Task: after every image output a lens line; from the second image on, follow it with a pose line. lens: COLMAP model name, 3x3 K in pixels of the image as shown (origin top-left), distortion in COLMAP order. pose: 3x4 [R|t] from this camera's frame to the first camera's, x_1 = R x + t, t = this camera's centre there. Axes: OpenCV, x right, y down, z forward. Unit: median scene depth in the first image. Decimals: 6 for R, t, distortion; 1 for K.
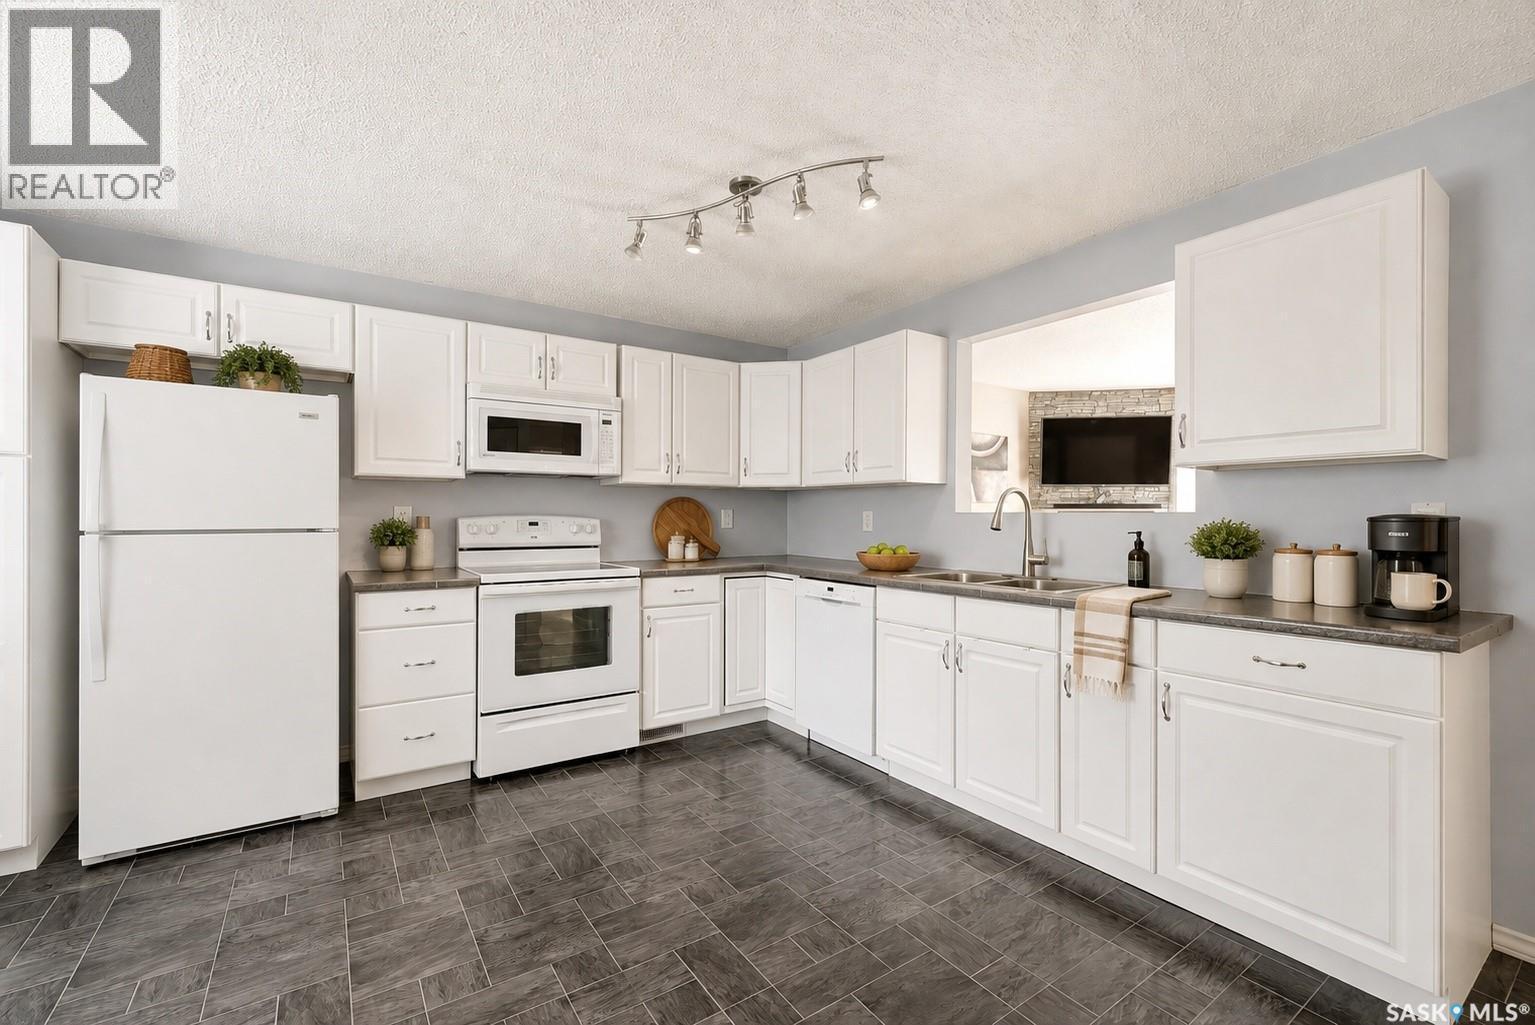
lens RADIAL K [[654.2, 0, 762.5], [0, 654.2, 510.8], [0, 0, 1]] dist [0.013240, 0.000248]
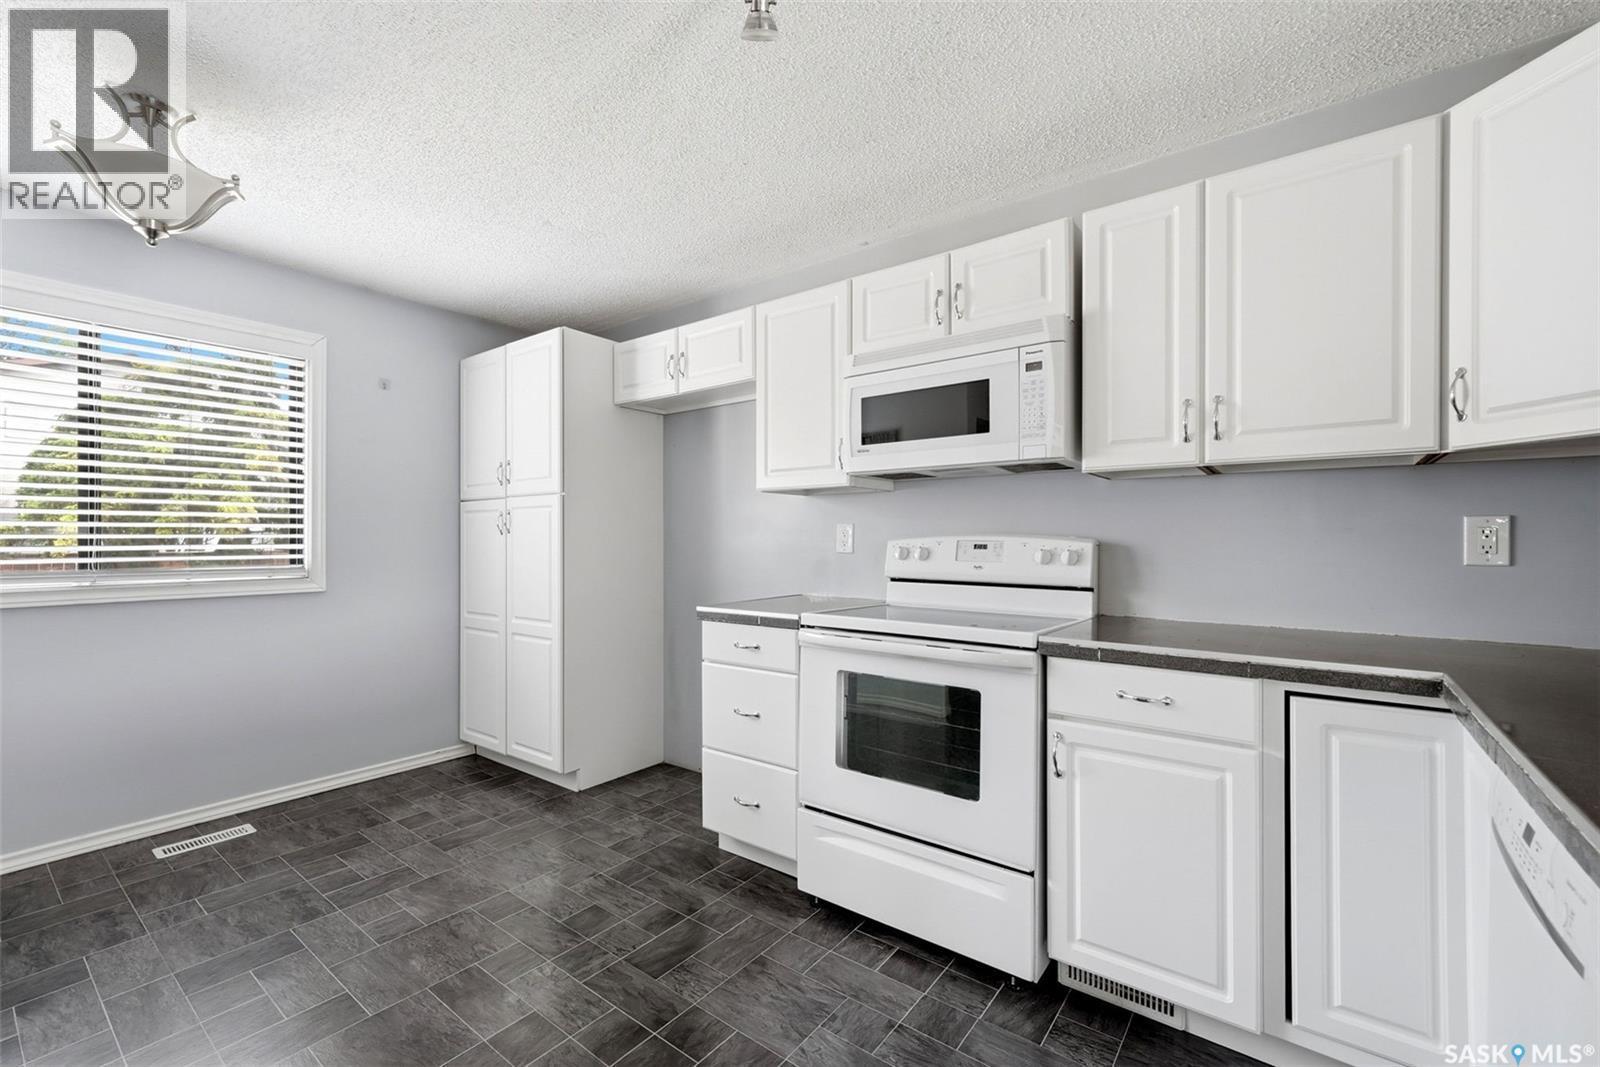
lens RADIAL K [[681.9, 0, 799.9], [0, 681.9, 536.6], [0, 0, 1]] dist [0.013240, 0.000248]
pose [[0.327222, -0.003683, -0.944940, 0.256078], [0.001979, 0.999993, -0.003212, 0.011942], [0.944945, -0.000819, 0.327227, 0.646008]]
